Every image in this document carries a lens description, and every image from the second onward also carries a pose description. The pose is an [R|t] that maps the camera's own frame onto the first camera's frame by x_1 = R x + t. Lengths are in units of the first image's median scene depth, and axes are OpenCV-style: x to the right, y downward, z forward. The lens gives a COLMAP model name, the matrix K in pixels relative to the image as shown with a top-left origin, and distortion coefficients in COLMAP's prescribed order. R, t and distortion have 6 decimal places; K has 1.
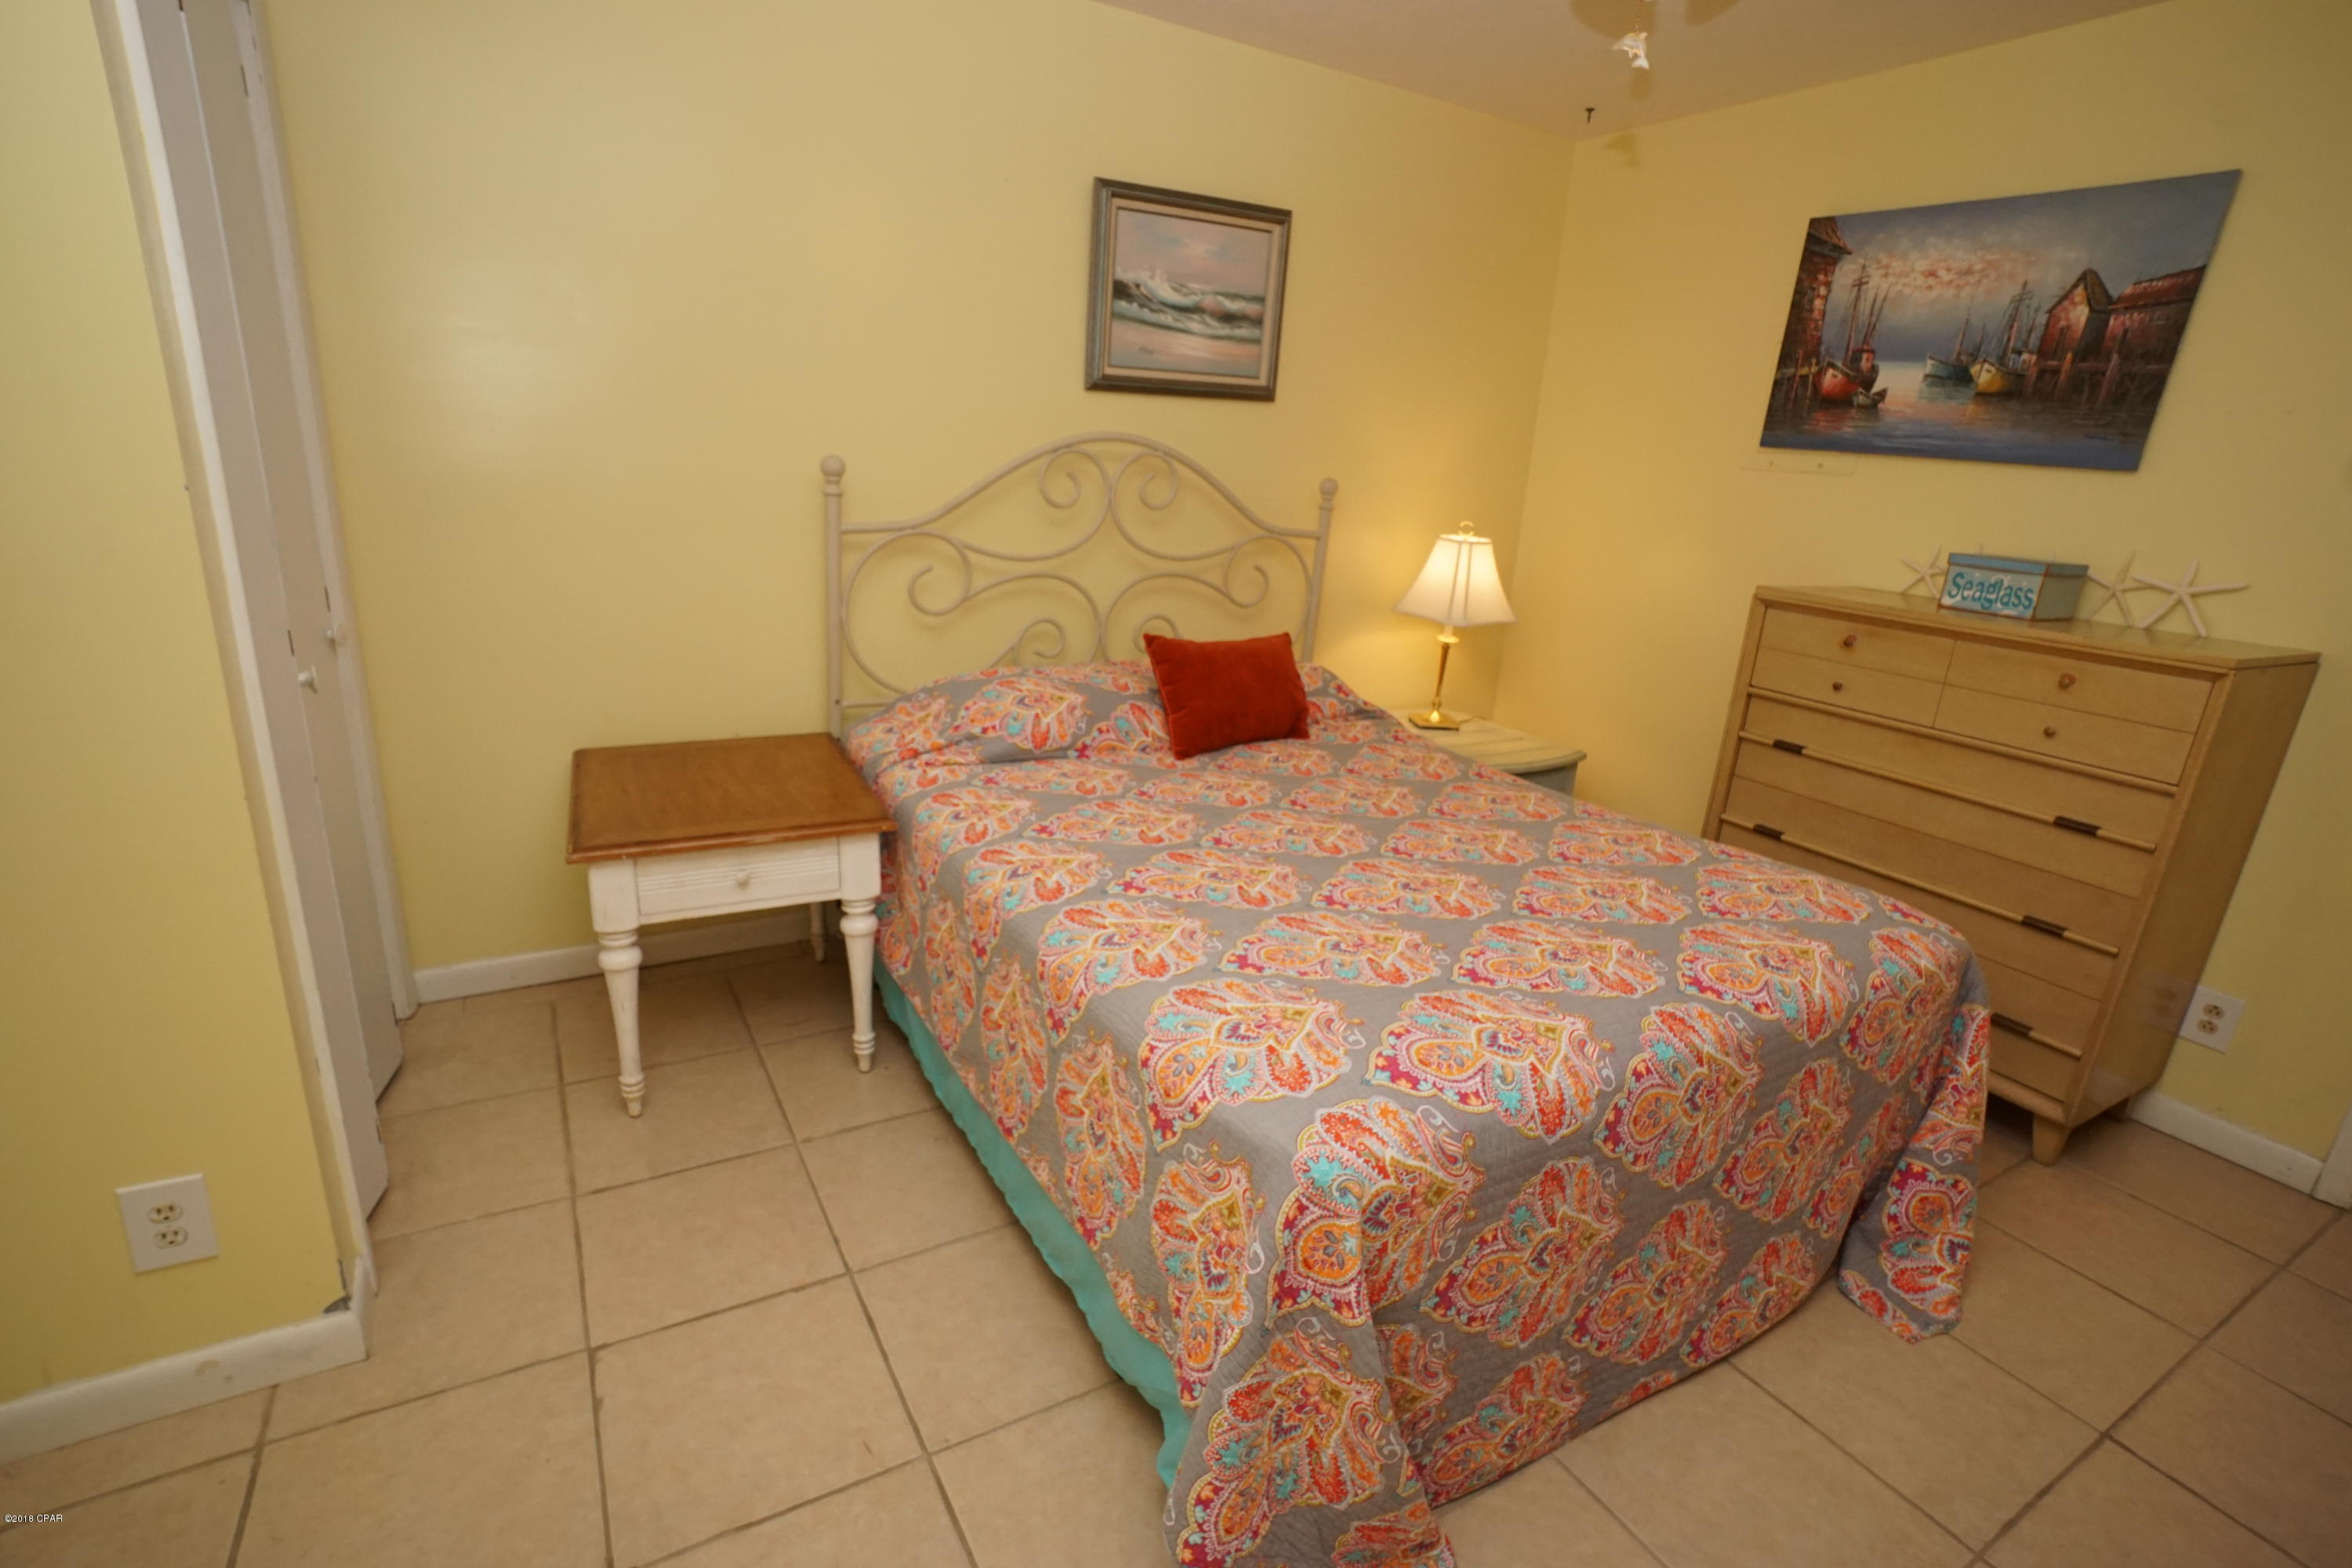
lens RADIAL K [[1100.9, 0, 1169.1], [0, 1100.9, 777.4], [0, 0, 1]] dist [-0.060948, 0.026991]
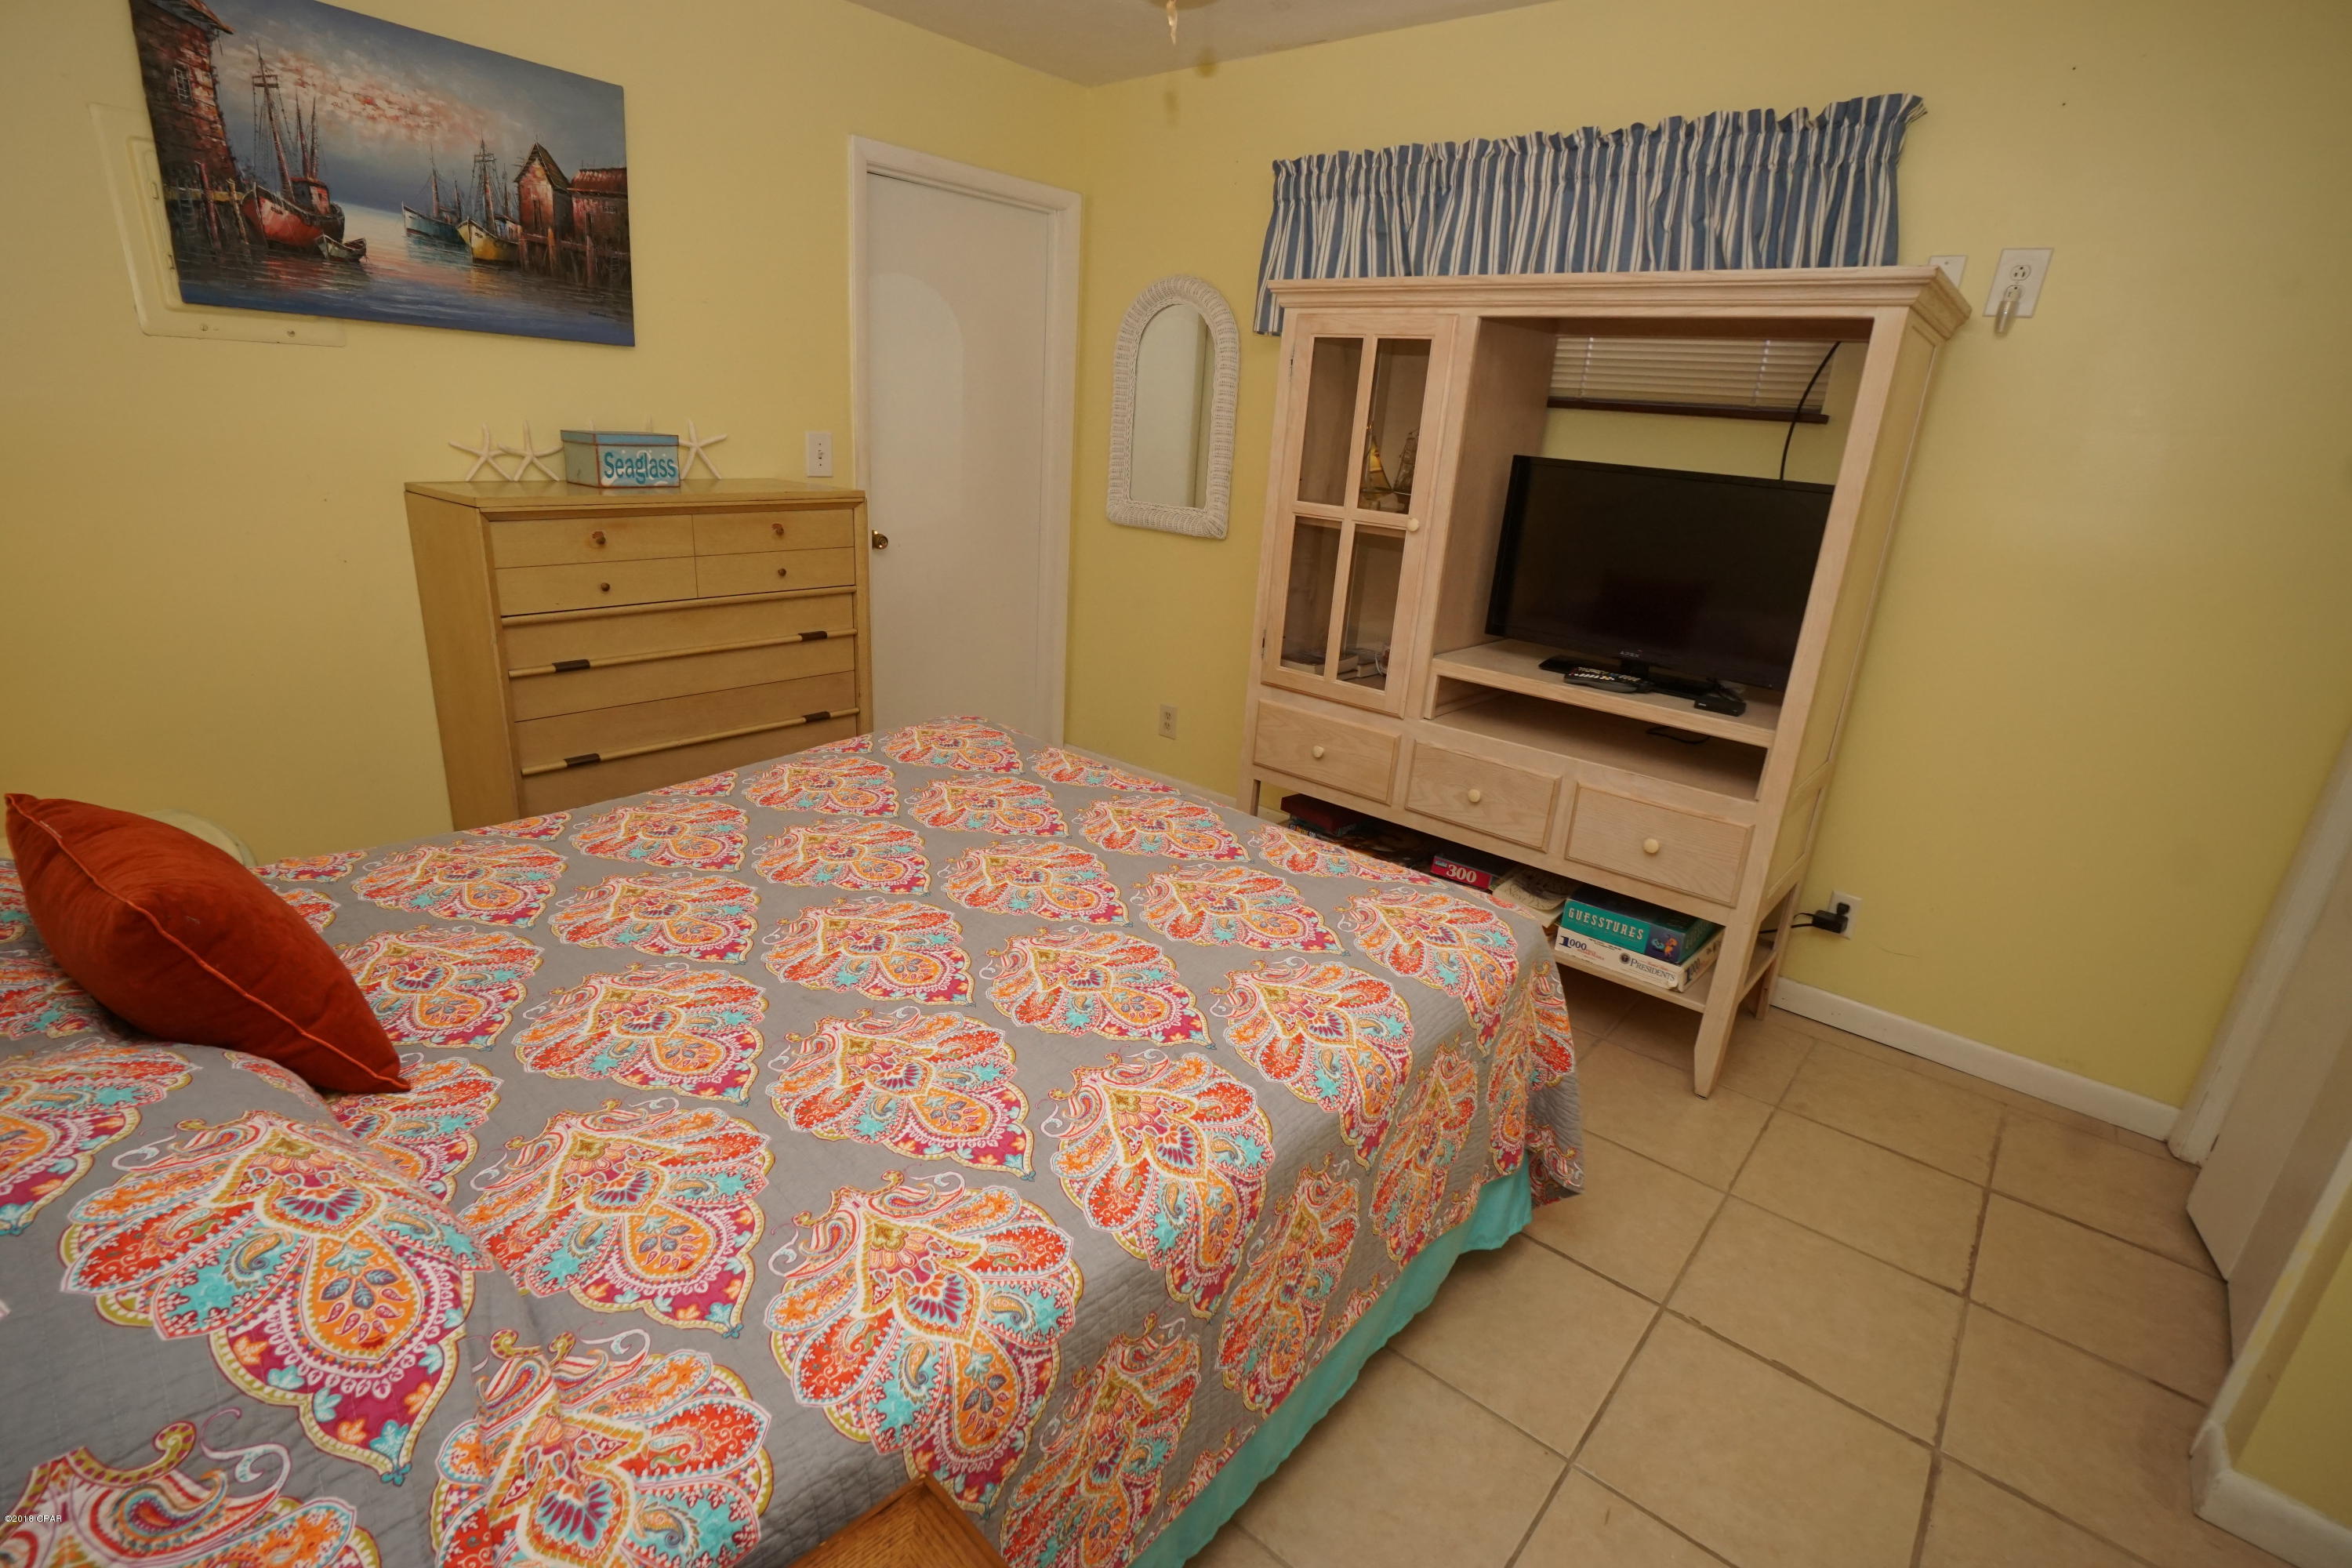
lens RADIAL K [[1100.9, 0, 1169.1], [0, 1100.9, 777.4], [0, 0, 1]] dist [-0.060948, 0.026991]
pose [[-0.315856, -0.374822, 0.871633, -0.429049], [0.197571, 0.872542, 0.446808, -0.262507], [-0.928009, 0.313336, -0.201543, 0.769360]]
